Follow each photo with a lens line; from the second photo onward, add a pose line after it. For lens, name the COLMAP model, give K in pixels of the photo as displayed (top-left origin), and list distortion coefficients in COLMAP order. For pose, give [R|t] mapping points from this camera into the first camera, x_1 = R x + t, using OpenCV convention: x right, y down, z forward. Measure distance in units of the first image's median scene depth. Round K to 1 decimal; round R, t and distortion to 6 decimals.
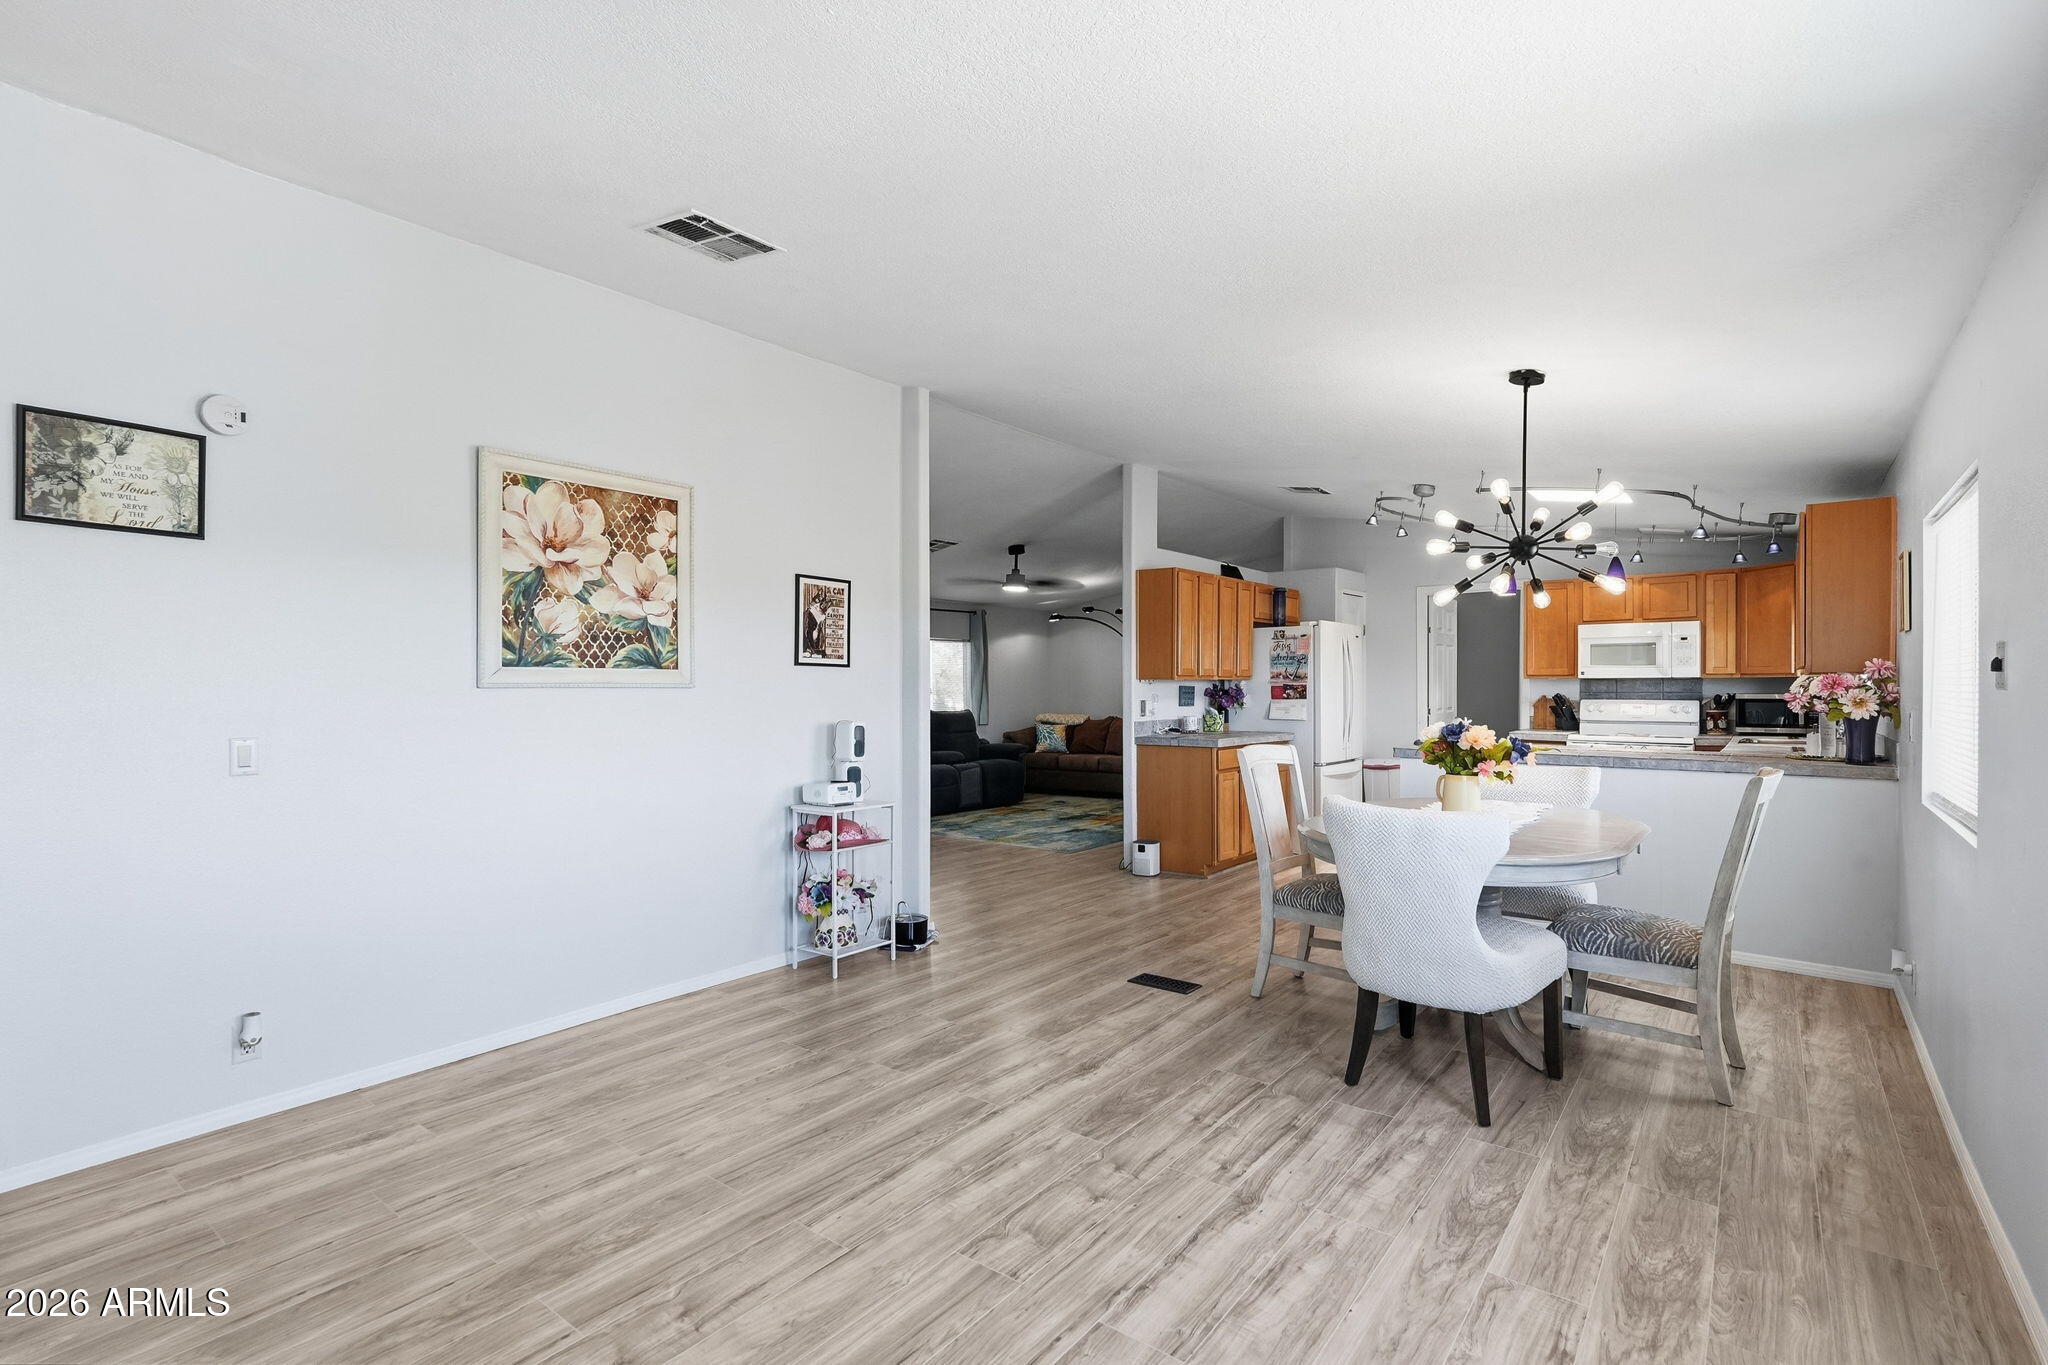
lens RADIAL K [[958.4, 0, 1015.5], [0, 958.4, 696.6], [0, 0, 1]] dist [-0.006074, -0.000362]
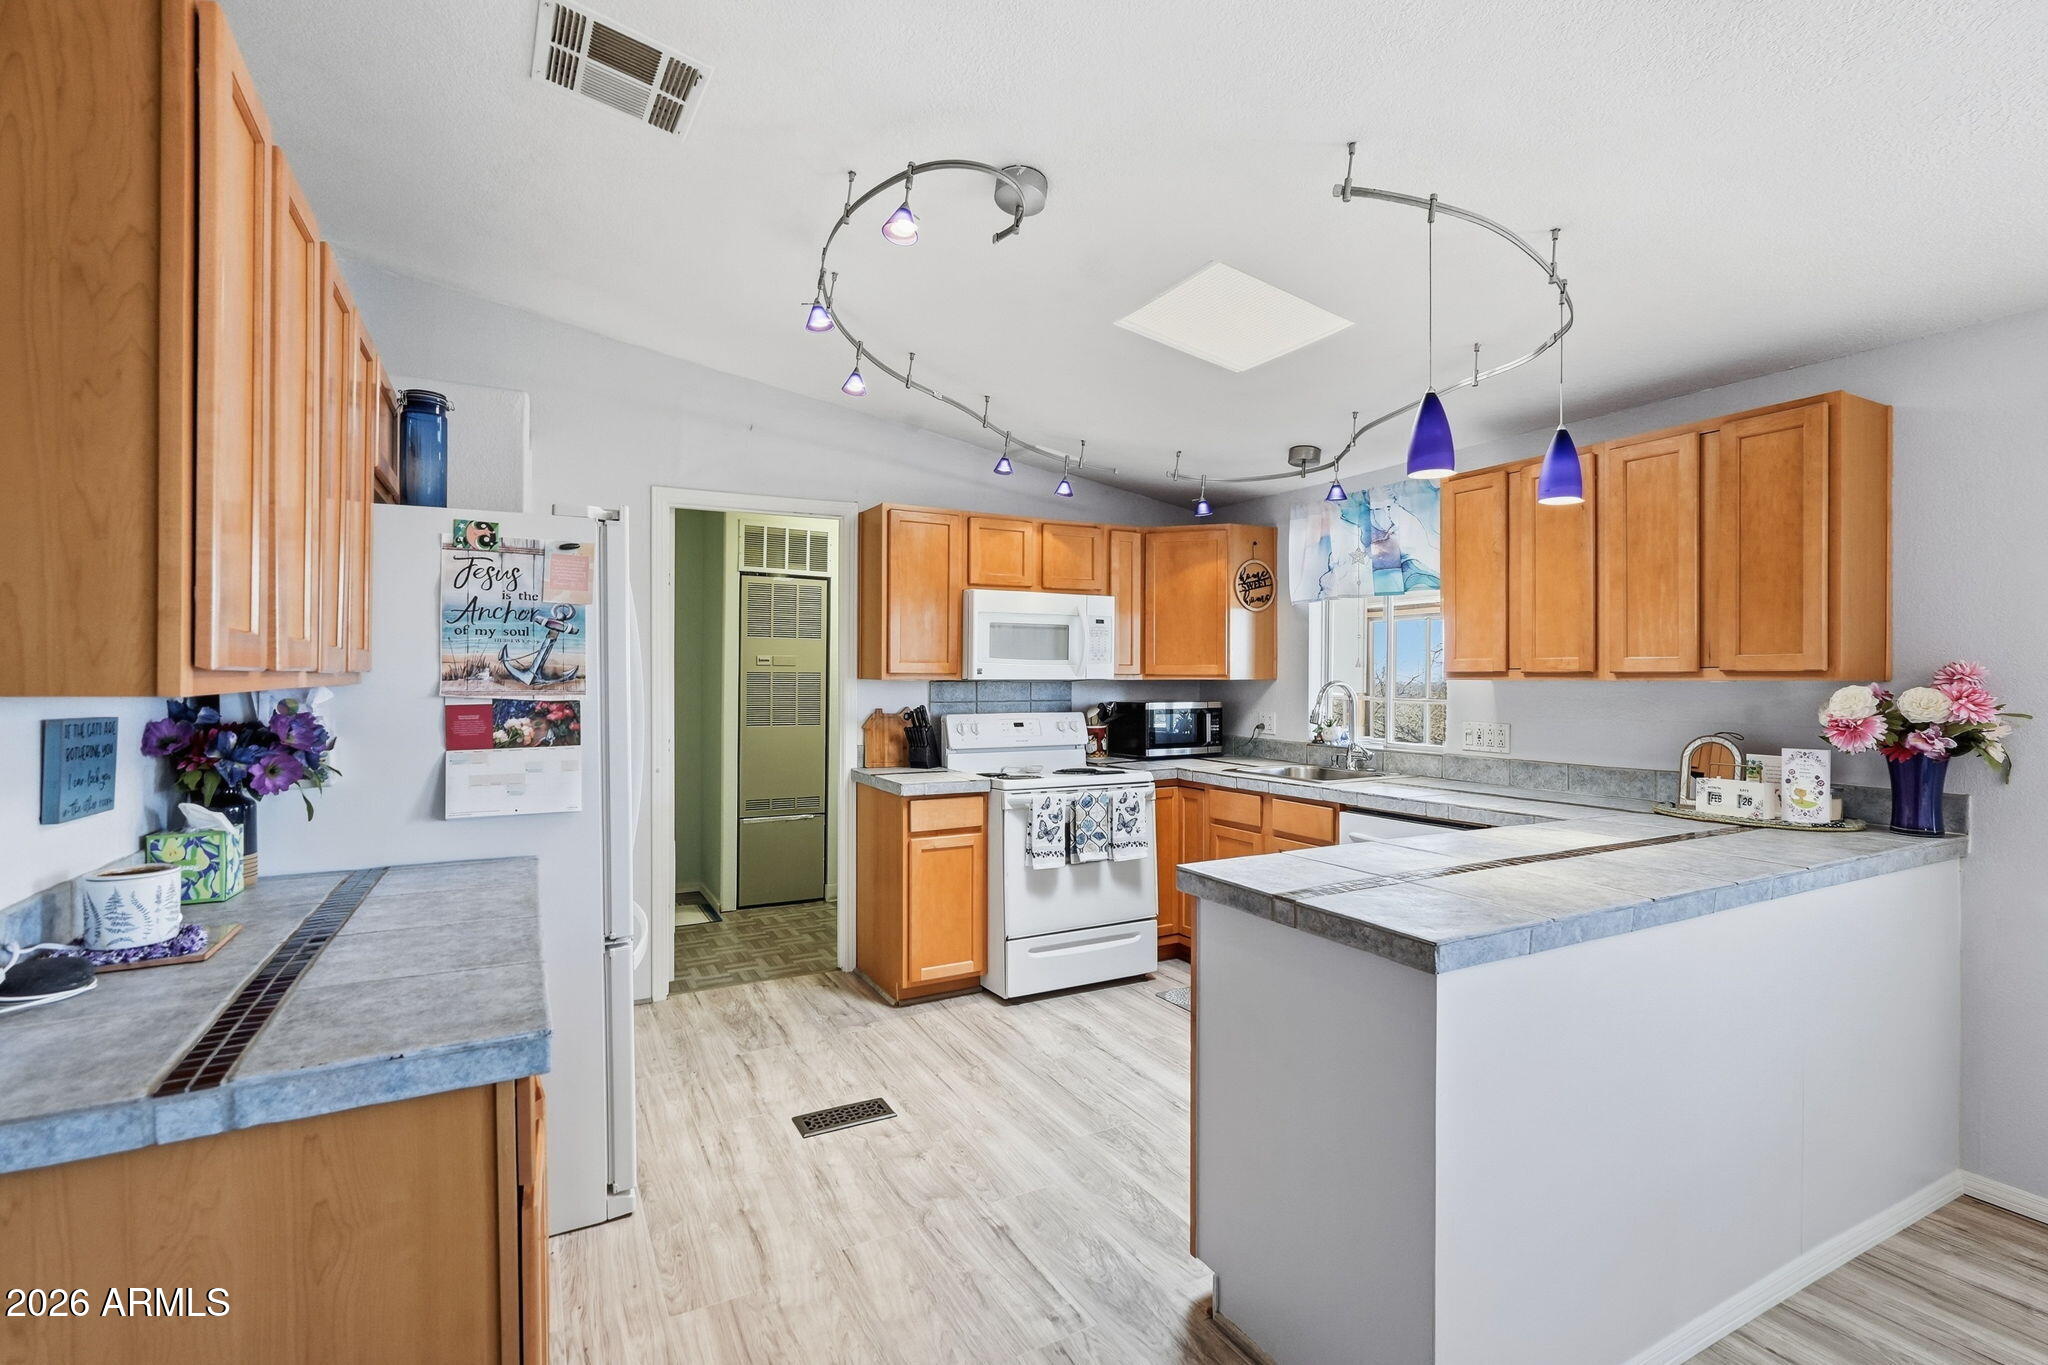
lens RADIAL K [[931.2, 0, 1018.9], [0, 931.2, 676.4], [0, 0, 1]] dist [-0.005723, 0.003919]
pose [[0.383981, 0.002651, 0.923337, 0.077128], [0.008672, 0.999941, -0.006478, -0.018289], [-0.923300, 0.010495, 0.383935, 0.794176]]
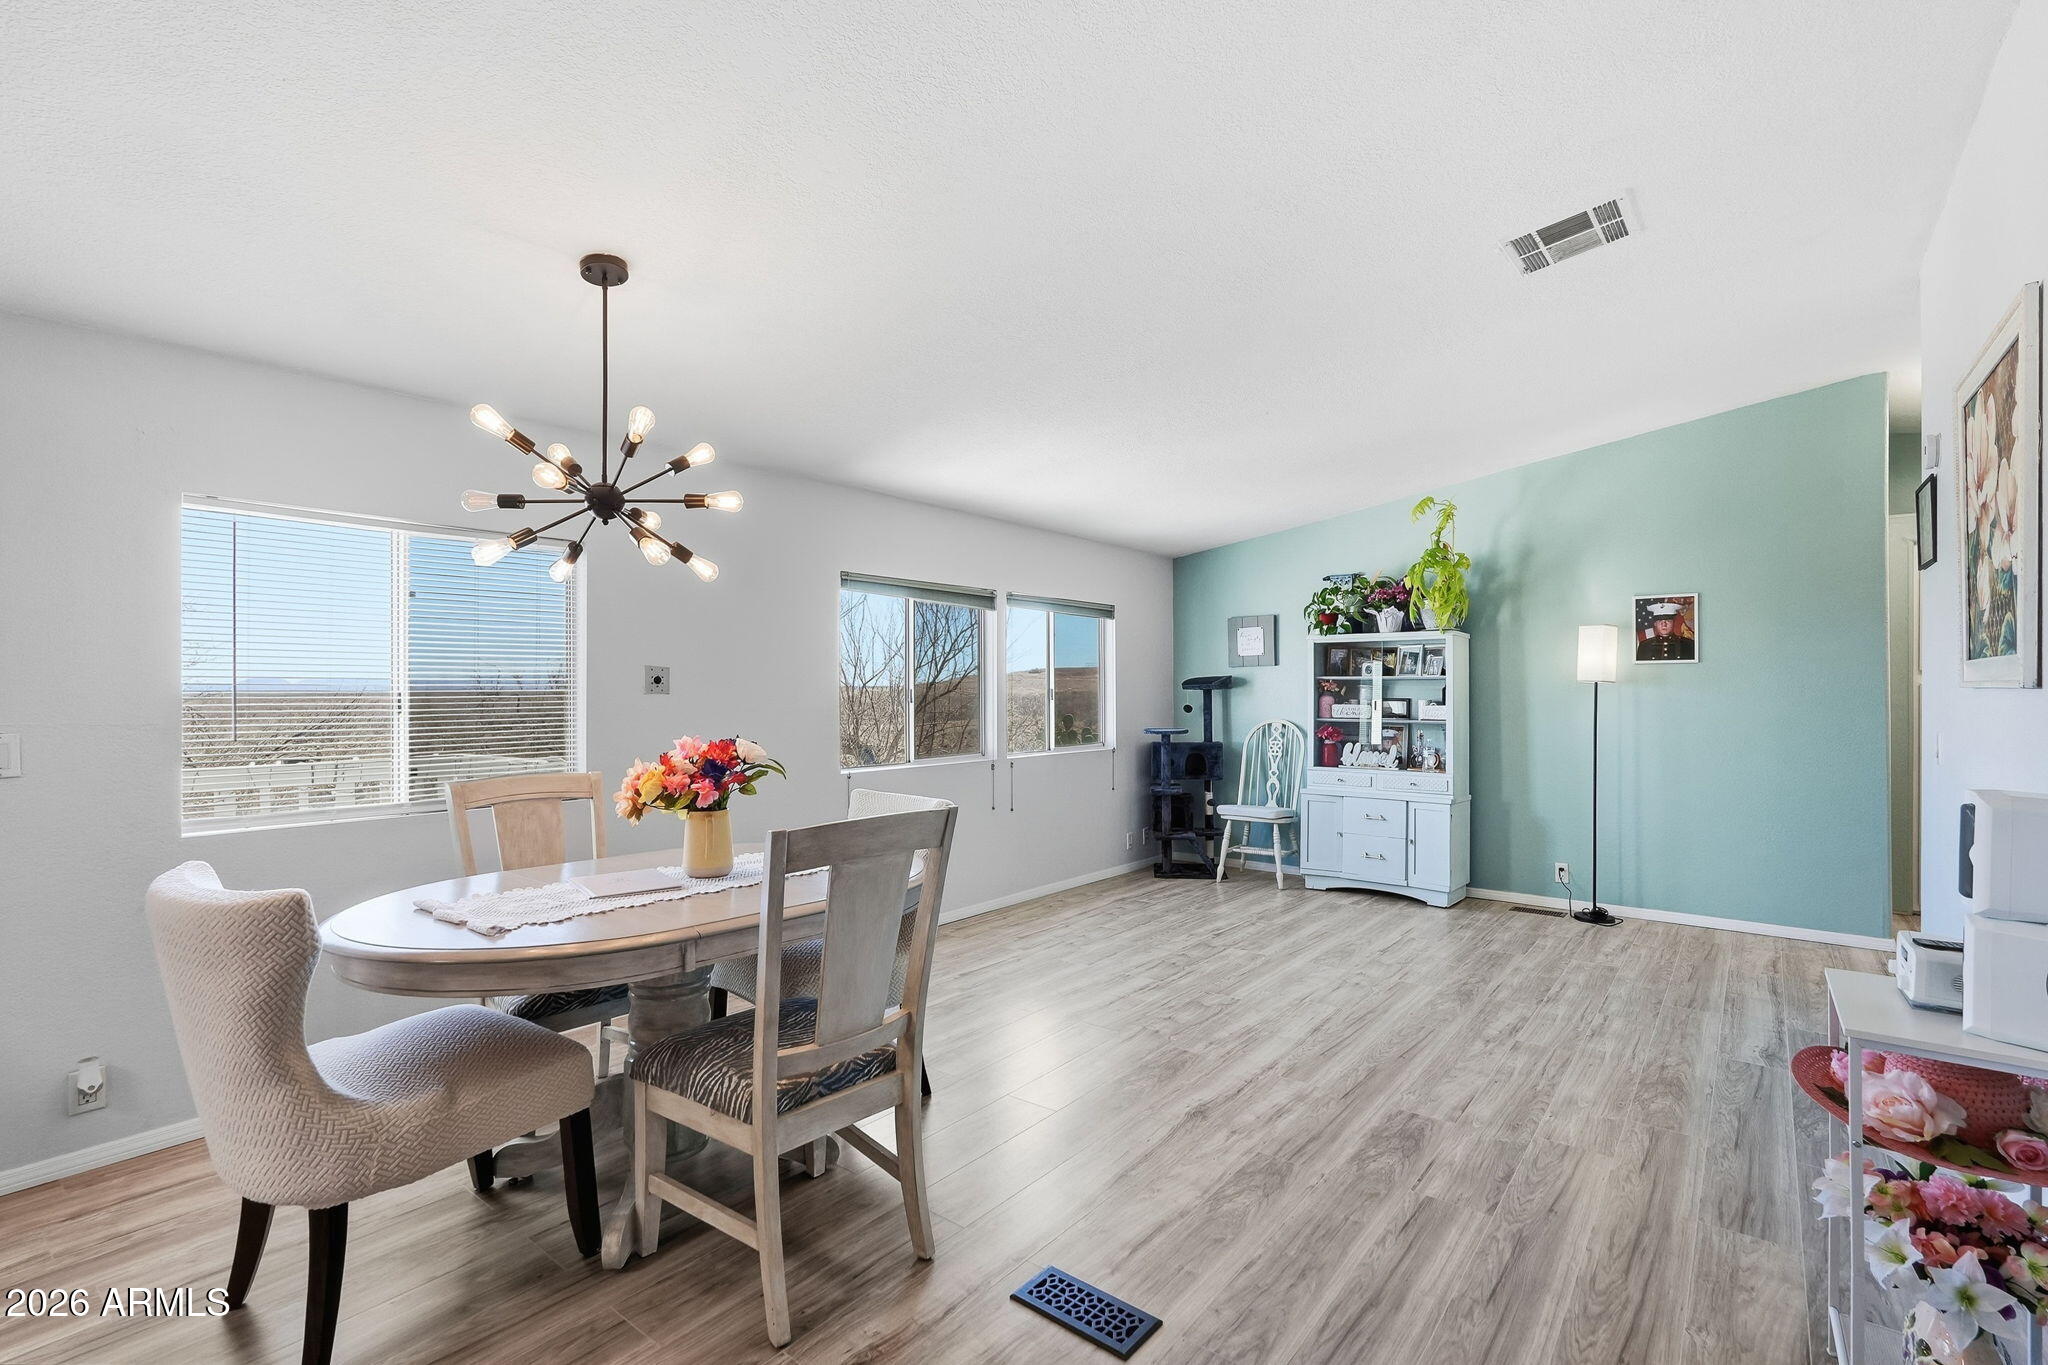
lens RADIAL K [[931.2, 0, 1052.2], [0, 931.2, 694.4], [0, 0, 1]] dist [-0.005723, 0.003919]
pose [[-0.999677, 0.004256, -0.025061, 0.110727], [0.003875, 0.999876, 0.015236, -0.008375], [0.025123, 0.015134, -0.999570, 0.889196]]
